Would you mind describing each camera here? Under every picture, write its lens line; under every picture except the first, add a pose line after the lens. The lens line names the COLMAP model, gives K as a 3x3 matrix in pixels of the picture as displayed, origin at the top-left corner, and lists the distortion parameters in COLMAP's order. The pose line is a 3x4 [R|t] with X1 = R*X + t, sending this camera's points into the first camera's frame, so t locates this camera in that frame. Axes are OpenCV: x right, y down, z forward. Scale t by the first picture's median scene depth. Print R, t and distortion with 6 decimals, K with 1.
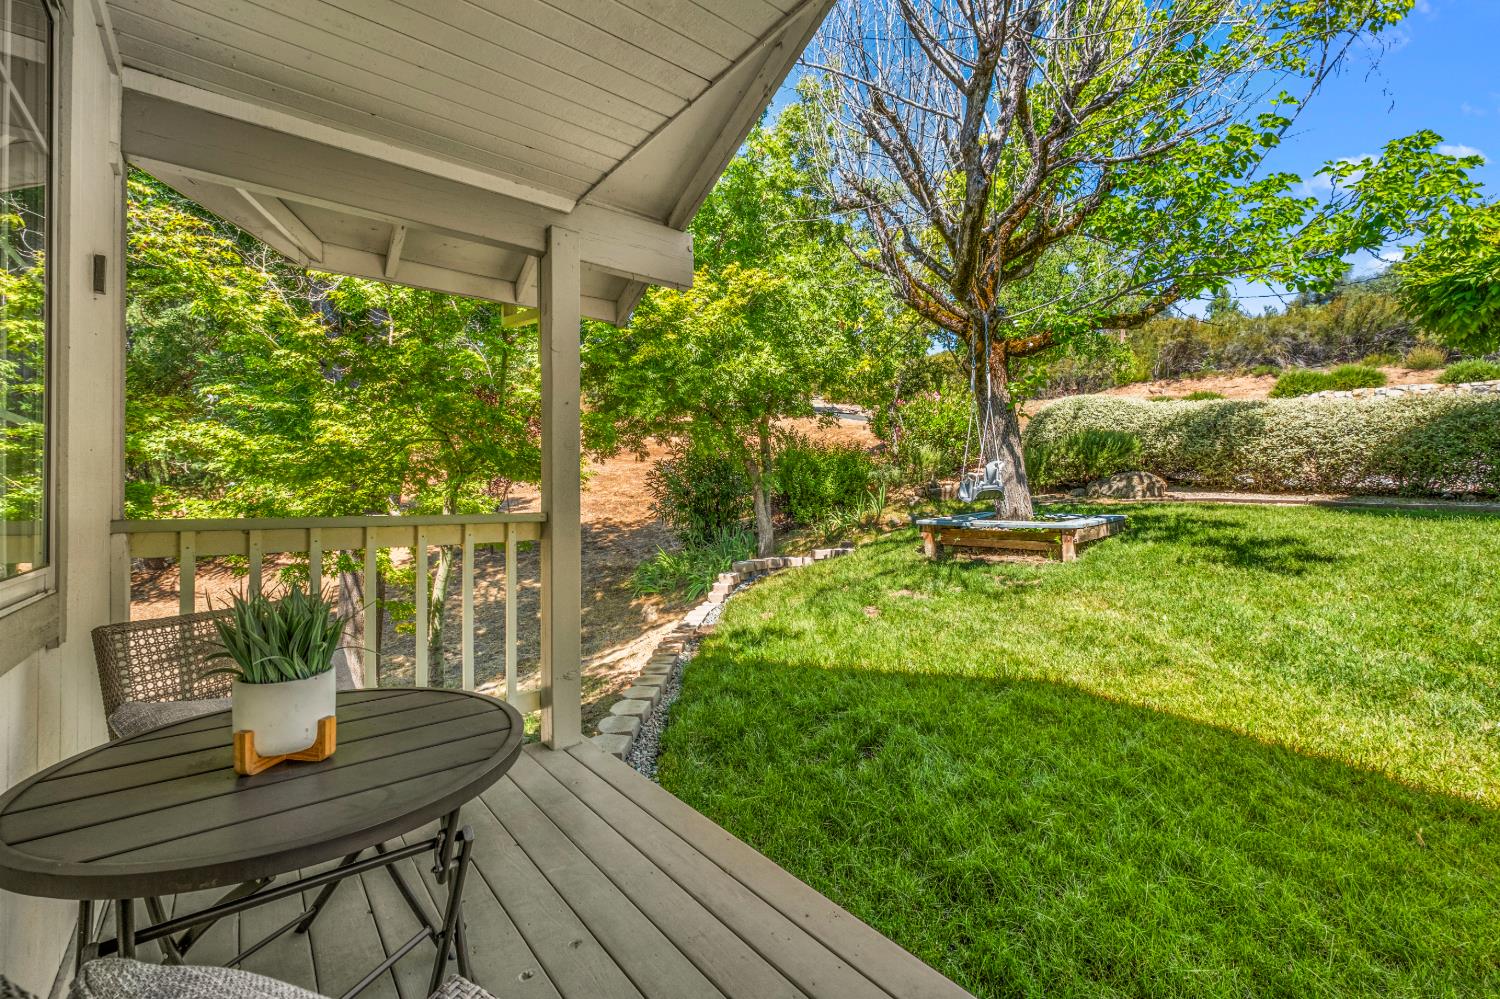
lens RADIAL K [[642.6, 0, 746.5], [0, 642.6, 499.2], [0, 0, 1]] dist [-0.003498, 0.000657]
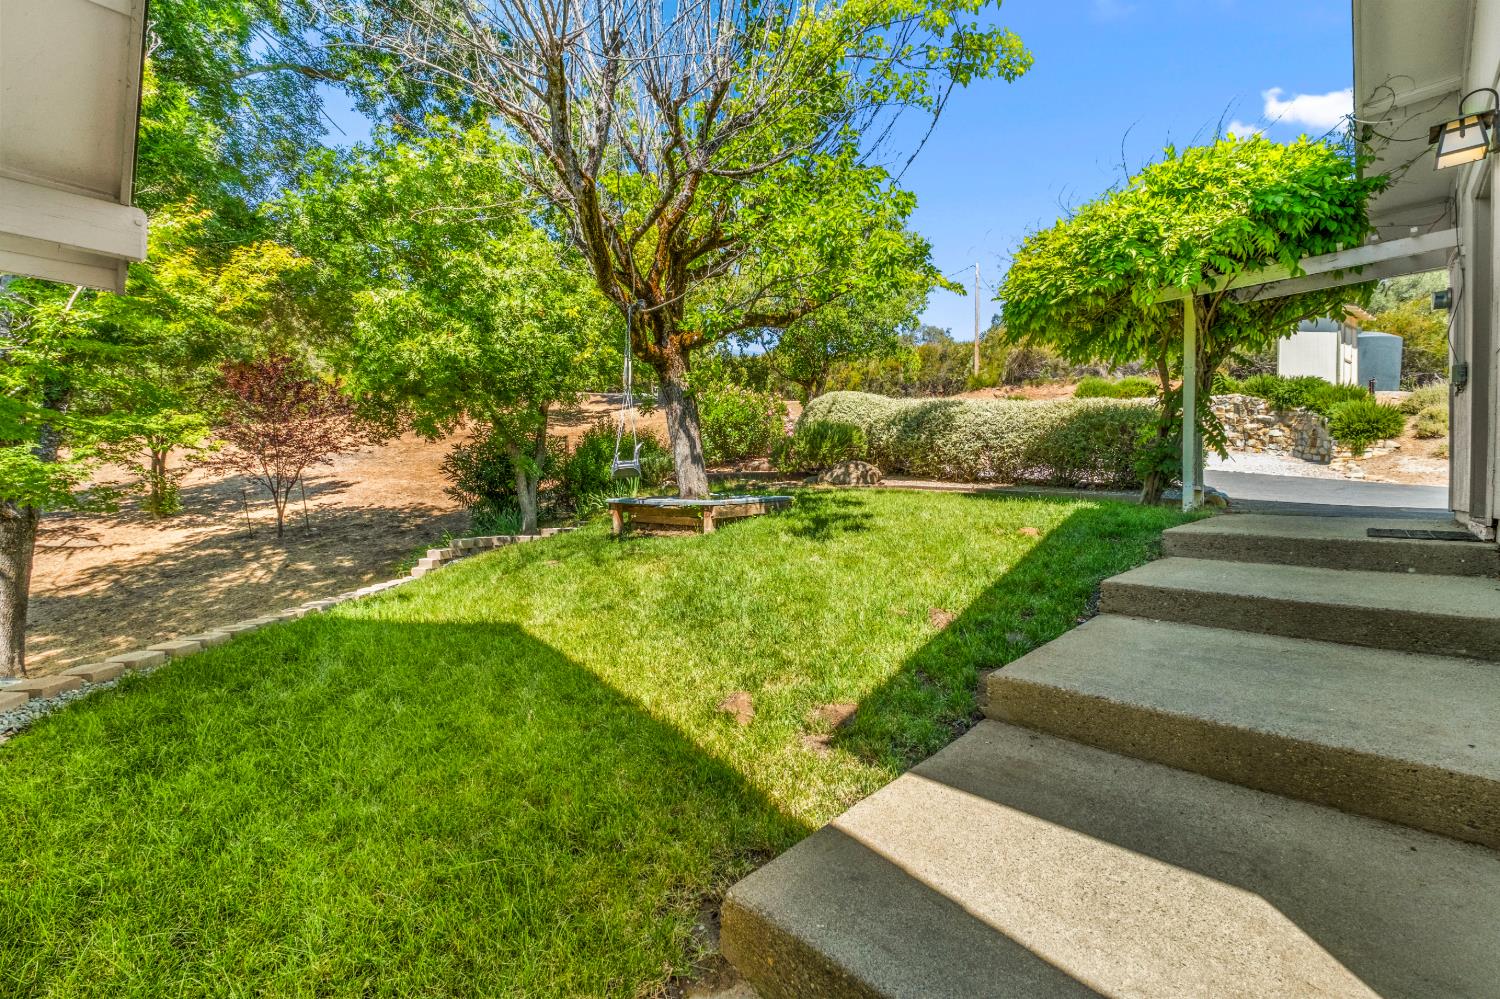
lens RADIAL K [[642.6, 0, 753.1], [0, 642.6, 496.1], [0, 0, 1]] dist [-0.003498, 0.000657]
pose [[0.991077, 0.014949, 0.132448, 0.315475], [-0.015405, 0.999878, 0.002417, 0.019603], [-0.132396, -0.004436, 0.991187, -0.076909]]
